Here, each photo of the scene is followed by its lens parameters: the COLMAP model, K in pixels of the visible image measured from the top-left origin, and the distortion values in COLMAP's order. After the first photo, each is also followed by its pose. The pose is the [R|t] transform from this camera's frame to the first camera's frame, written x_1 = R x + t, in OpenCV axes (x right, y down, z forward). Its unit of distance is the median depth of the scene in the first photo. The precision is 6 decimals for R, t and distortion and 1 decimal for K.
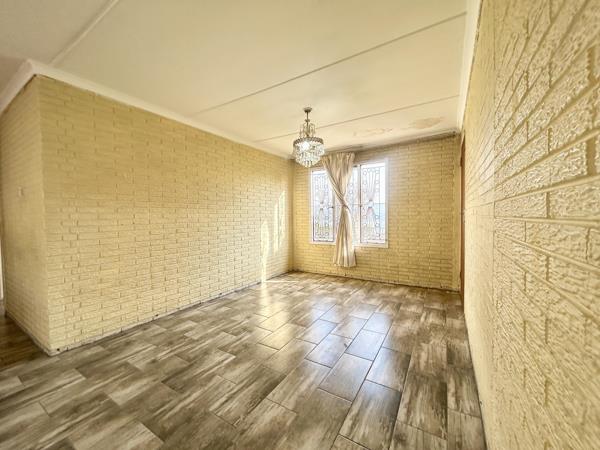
lens RADIAL K [[240.9, 0, 298.9], [0, 240.9, 222.3], [0, 0, 1]] dist [-0.001837, -0.000301]
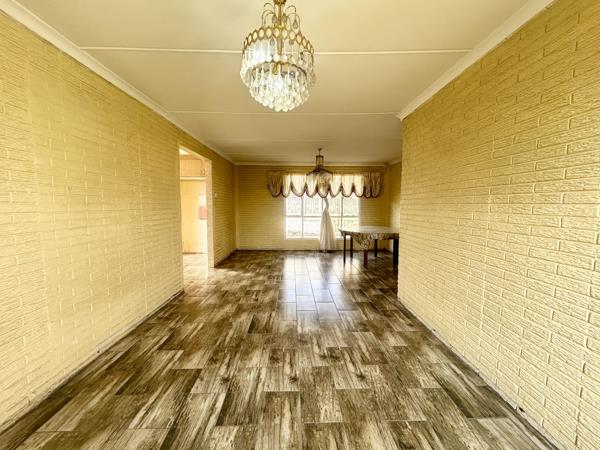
lens RADIAL K [[240.9, 0, 299.2], [0, 240.9, 225.7], [0, 0, 1]] dist [-0.001837, -0.000301]
pose [[-0.839067, 0.056404, -0.541096, 0.293012], [-0.006763, 0.993453, 0.114045, -0.088215], [0.543985, 0.099351, -0.833192, 1.620788]]
